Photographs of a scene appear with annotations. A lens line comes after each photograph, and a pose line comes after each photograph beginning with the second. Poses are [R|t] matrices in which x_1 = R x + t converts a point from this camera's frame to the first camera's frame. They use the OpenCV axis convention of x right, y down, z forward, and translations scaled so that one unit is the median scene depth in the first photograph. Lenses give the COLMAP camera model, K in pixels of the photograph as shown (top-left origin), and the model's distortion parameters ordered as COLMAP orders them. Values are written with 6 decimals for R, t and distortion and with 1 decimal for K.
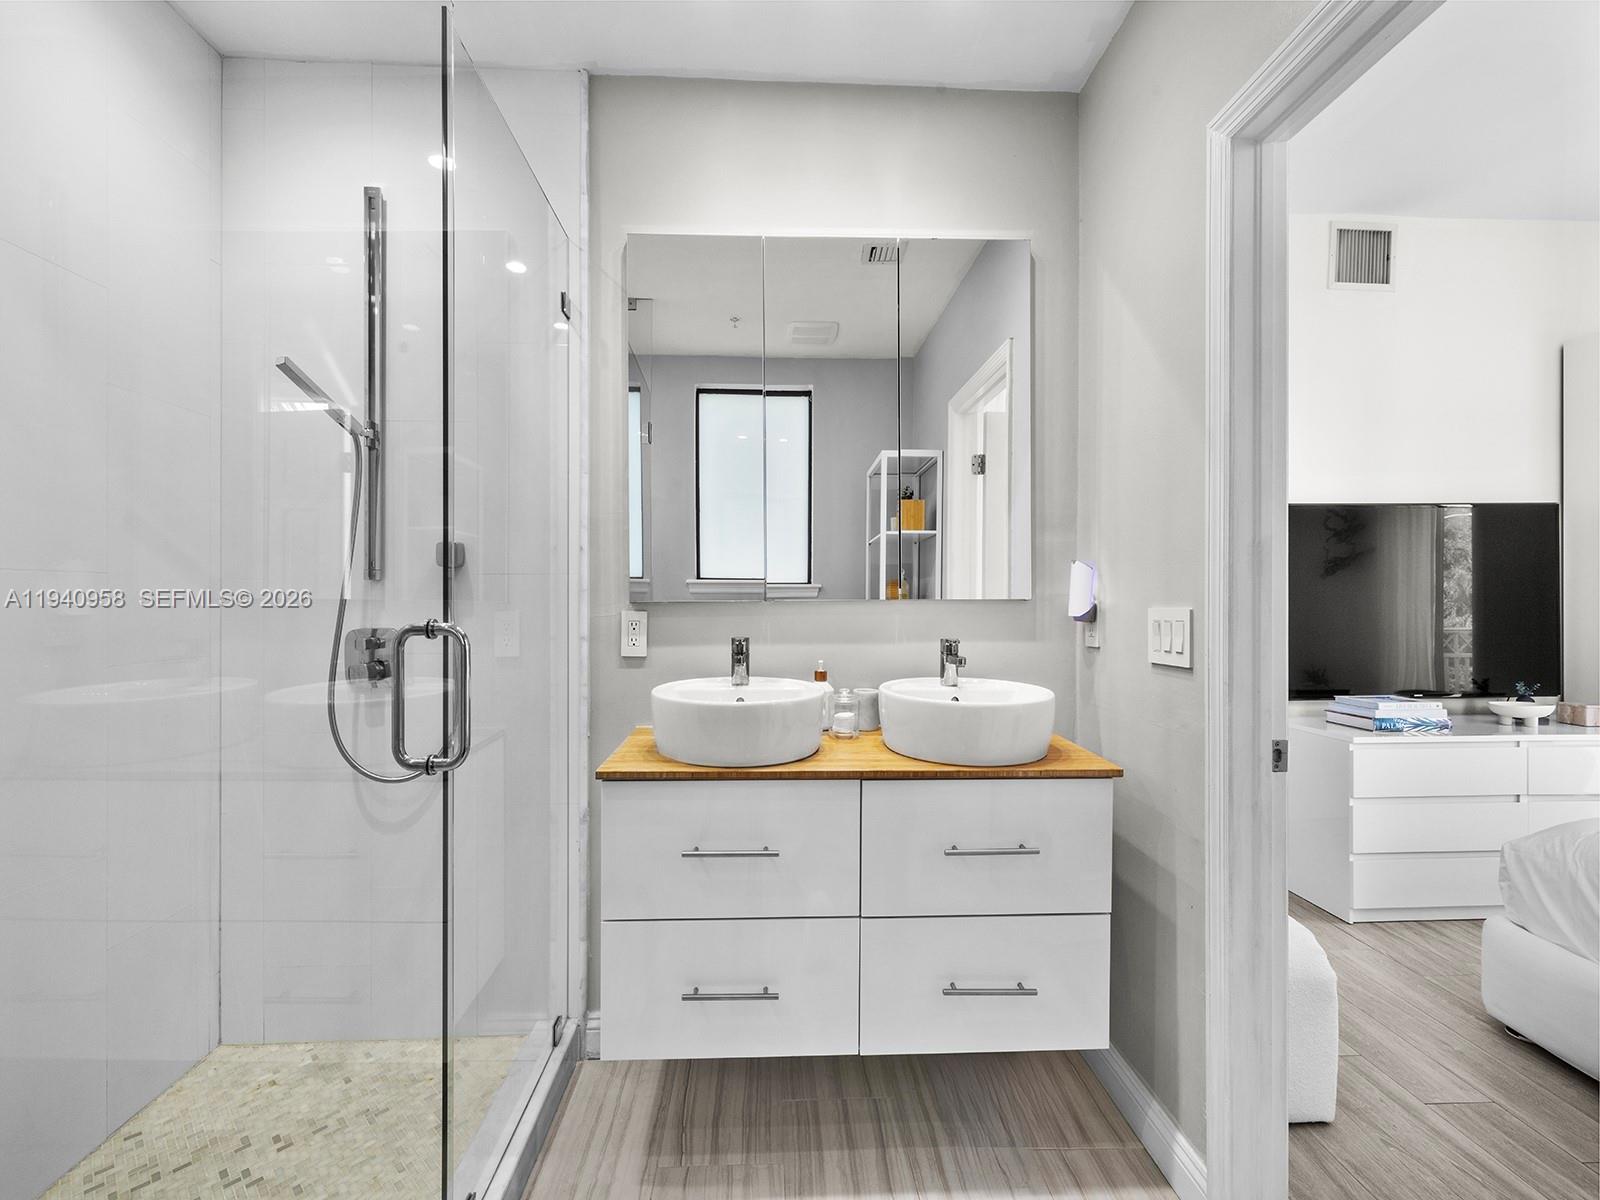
lens RADIAL K [[673.1, 0, 791.5], [0, 673.1, 596.0], [0, 0, 1]] dist [0.012375, -0.006606]
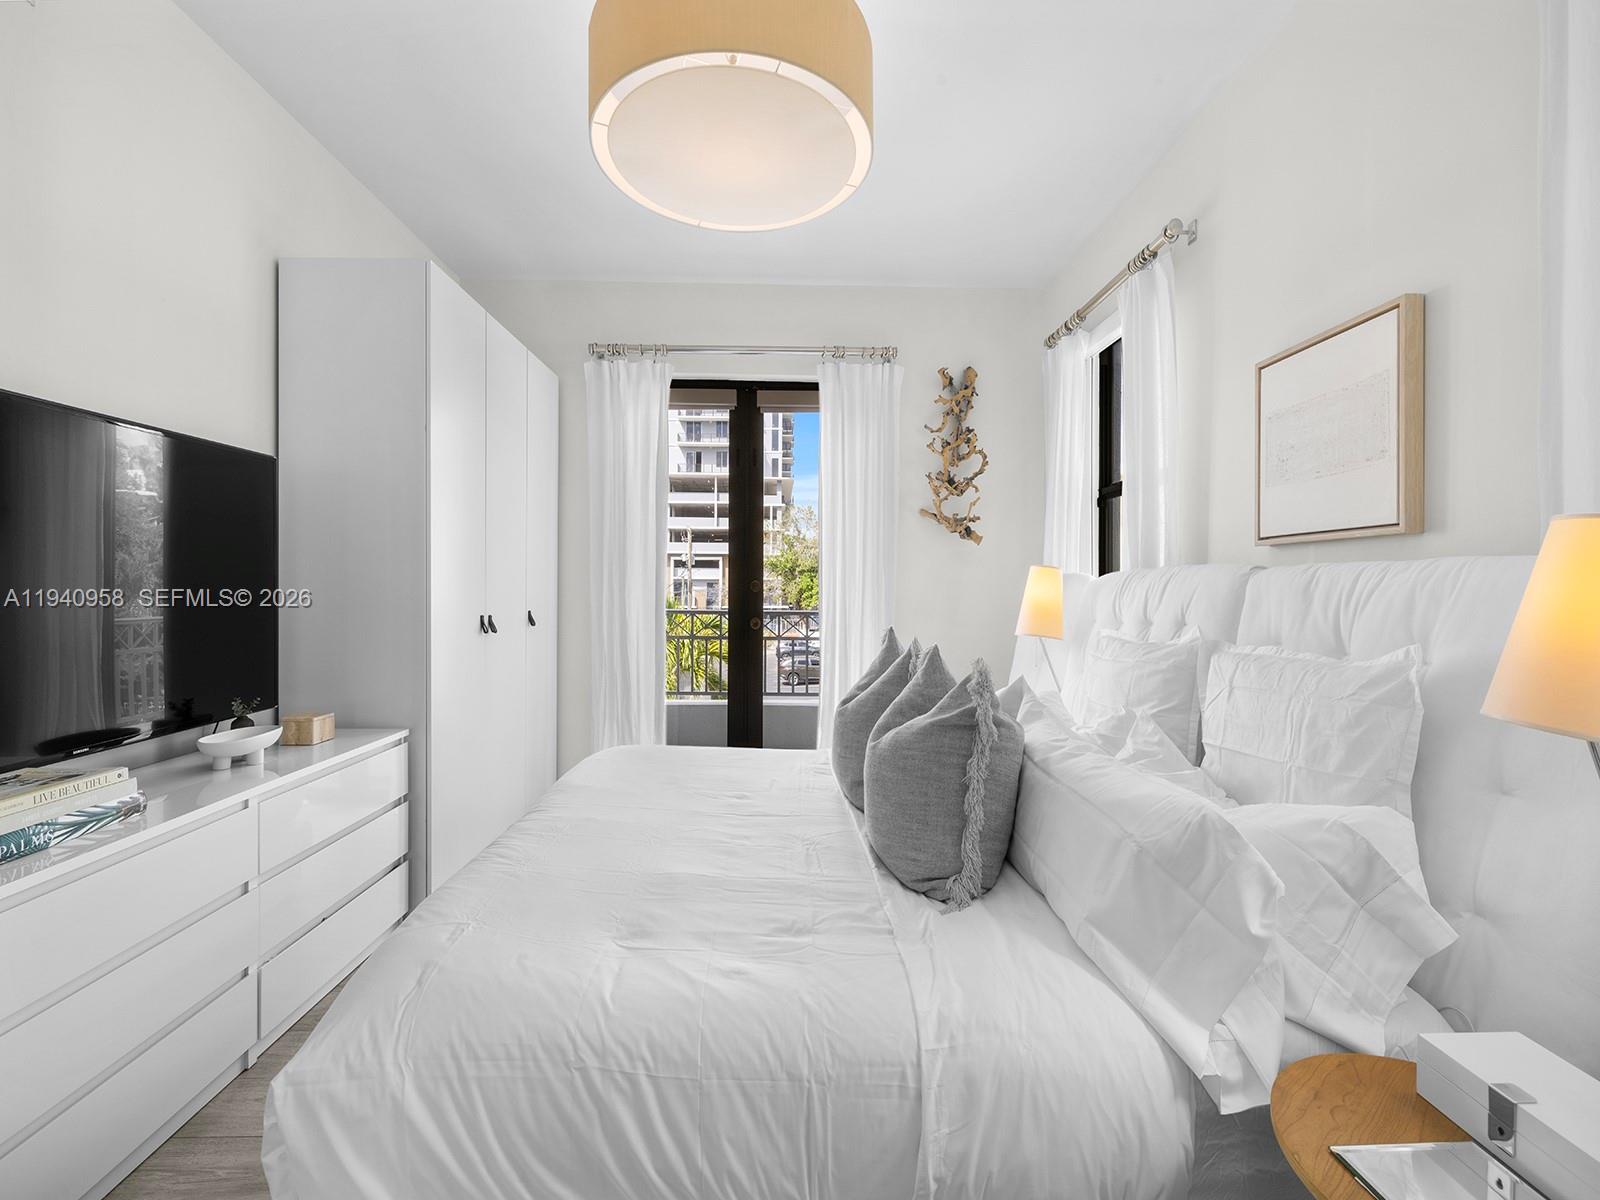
lens RADIAL K [[673.1, 0, 791.5], [0, 673.1, 596.0], [0, 0, 1]] dist [0.012375, -0.006606]
pose [[0.013518, -0.012948, 0.999825, 0.413094], [-0.005200, 0.999902, 0.013019, 0.008963], [-0.999895, -0.005375, 0.013450, 0.445447]]
